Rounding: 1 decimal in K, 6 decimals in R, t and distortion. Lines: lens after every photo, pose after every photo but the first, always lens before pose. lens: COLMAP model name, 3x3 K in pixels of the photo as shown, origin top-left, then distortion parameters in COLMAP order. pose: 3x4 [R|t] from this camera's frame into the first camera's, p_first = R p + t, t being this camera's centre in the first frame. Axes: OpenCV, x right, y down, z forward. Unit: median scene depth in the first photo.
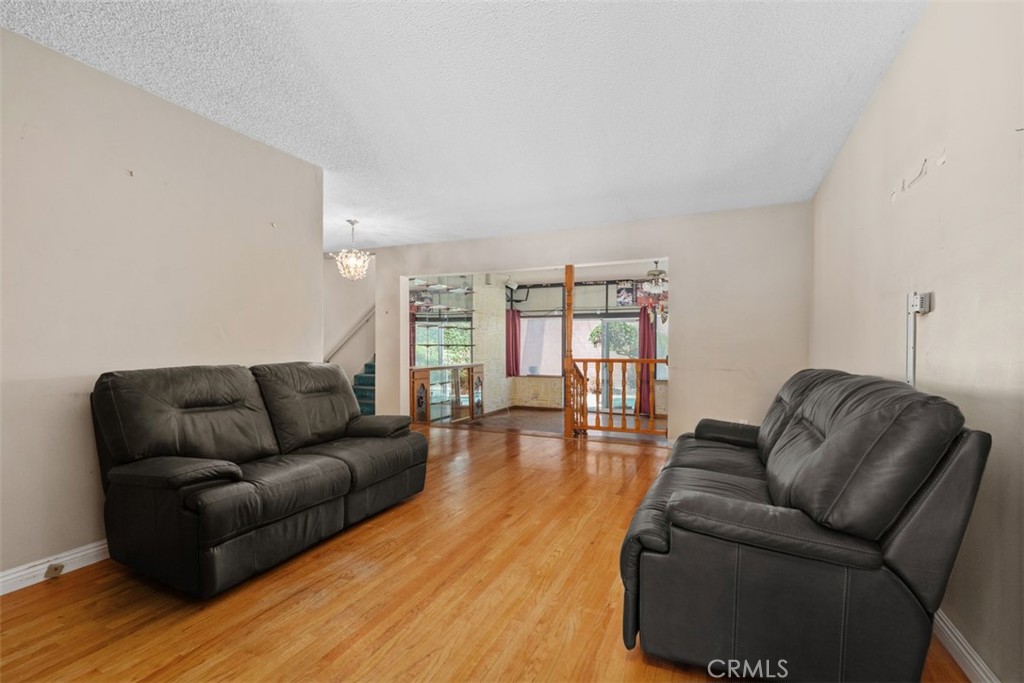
lens RADIAL K [[466.6, 0, 507.9], [0, 466.6, 344.9], [0, 0, 1]] dist [0.007240, -0.001191]
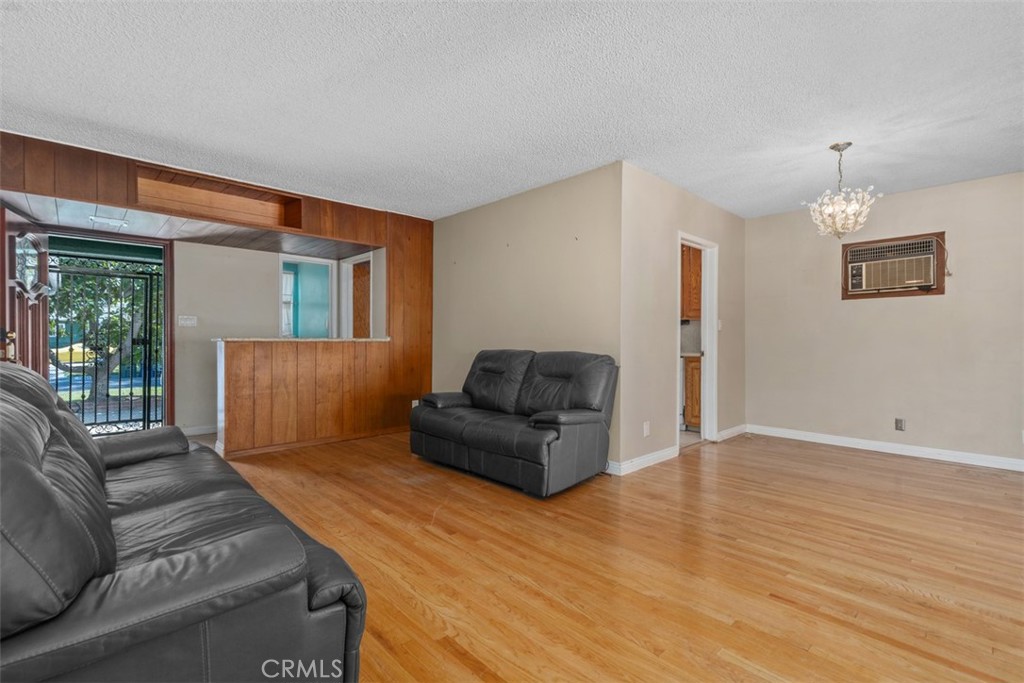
lens RADIAL K [[466.6, 0, 513.6], [0, 466.6, 341.8], [0, 0, 1]] dist [0.007240, -0.001191]
pose [[-0.373386, 0.001950, -0.927674, 0.235273], [-0.004140, 0.999984, 0.003768, 0.002832], [0.927667, 0.005247, -0.373372, 0.443173]]
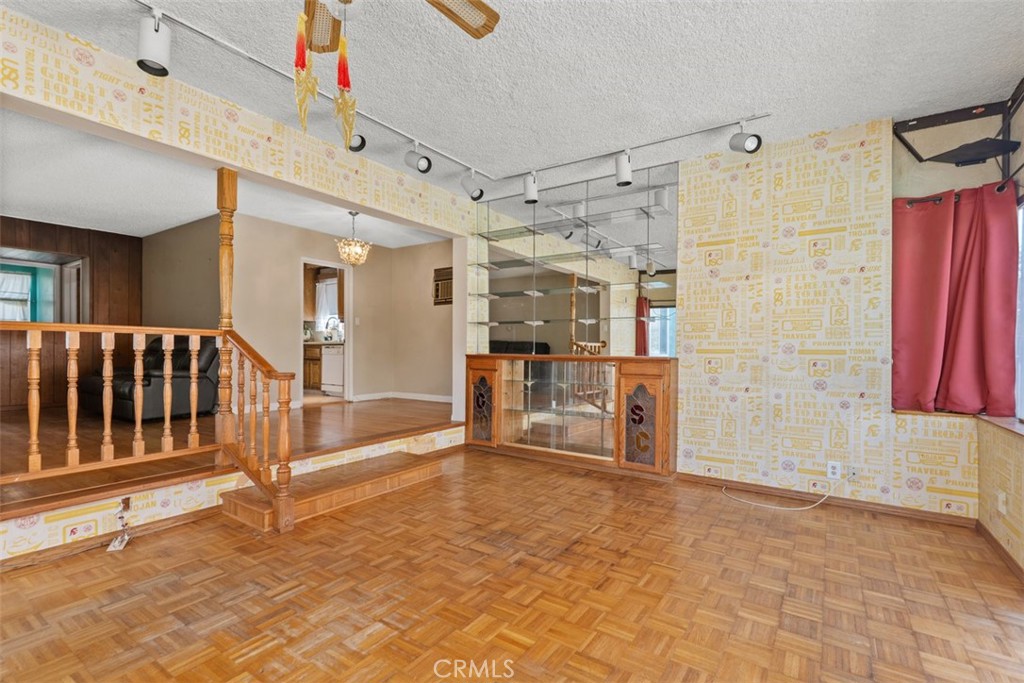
lens RADIAL K [[466.6, 0, 506.0], [0, 466.6, 351.6], [0, 0, 1]] dist [0.007240, -0.001191]
pose [[-0.159462, 0.007210, -0.987178, 0.373192], [-0.002377, 0.999968, 0.007687, 0.027862], [0.987201, 0.003572, -0.159440, 0.823578]]
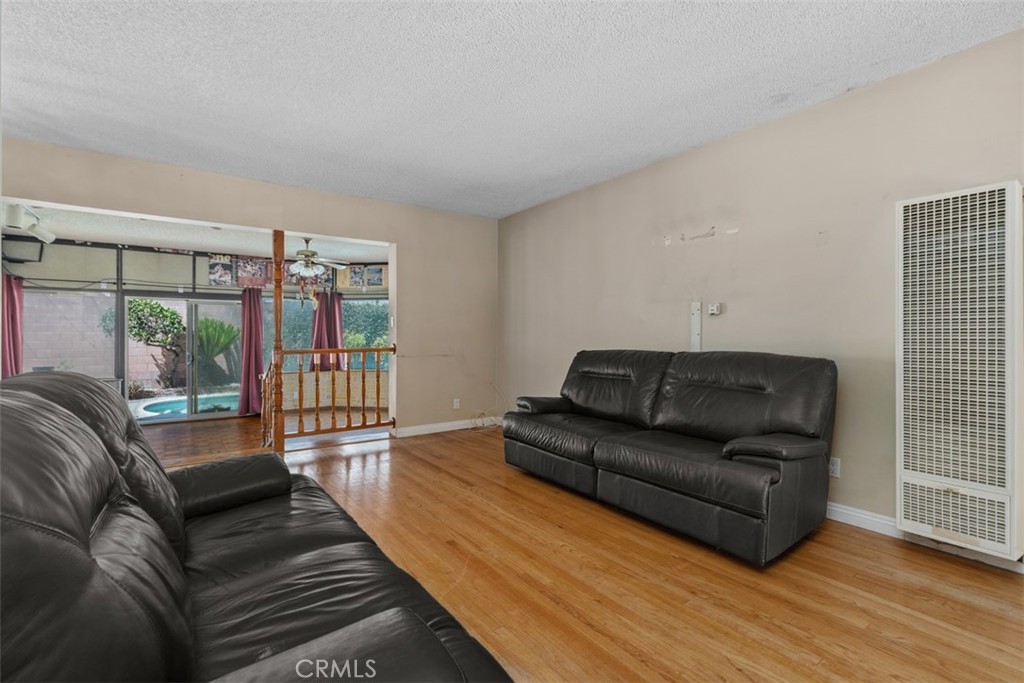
lens RADIAL K [[466.6, 0, 505.3], [0, 466.6, 335.8], [0, 0, 1]] dist [0.007240, -0.001191]
pose [[0.510147, -0.005220, 0.860072, -0.201872], [0.000377, 0.999983, 0.005845, 0.000140], [-0.860087, -0.002658, 0.510140, 0.156709]]
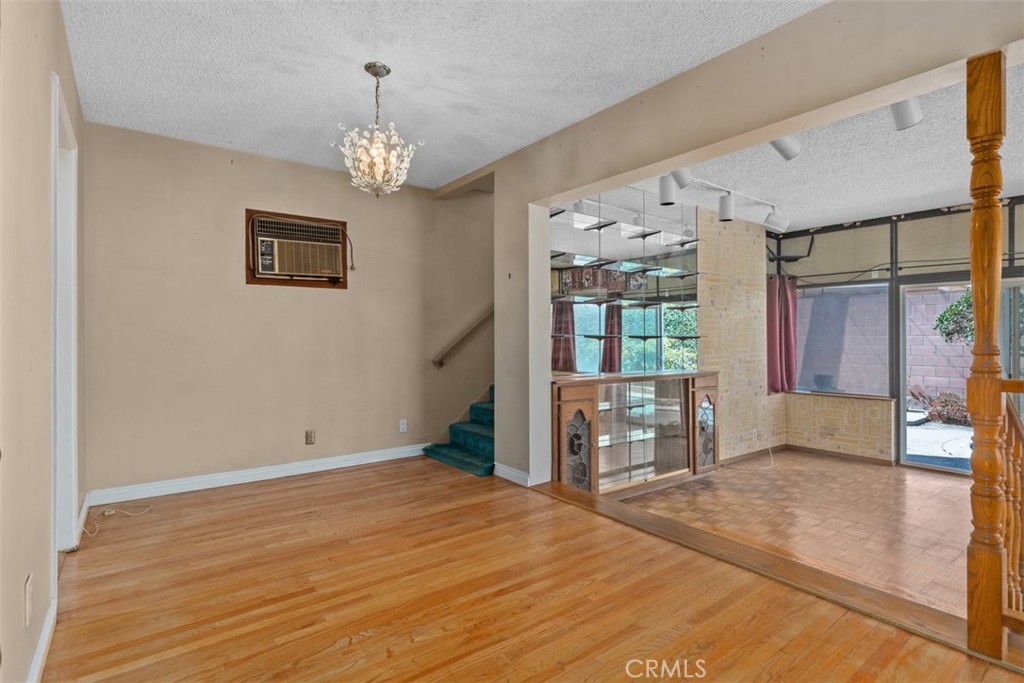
lens RADIAL K [[499.9, 0, 508.7], [0, 499.9, 337.1], [0, 0, 1]] dist [-0.003231, 0.000596]
pose [[0.878105, -0.003443, -0.478456, 0.010827], [0.001910, 0.999991, -0.003690, 0.002325], [0.478464, 0.002326, 0.878104, 0.336633]]
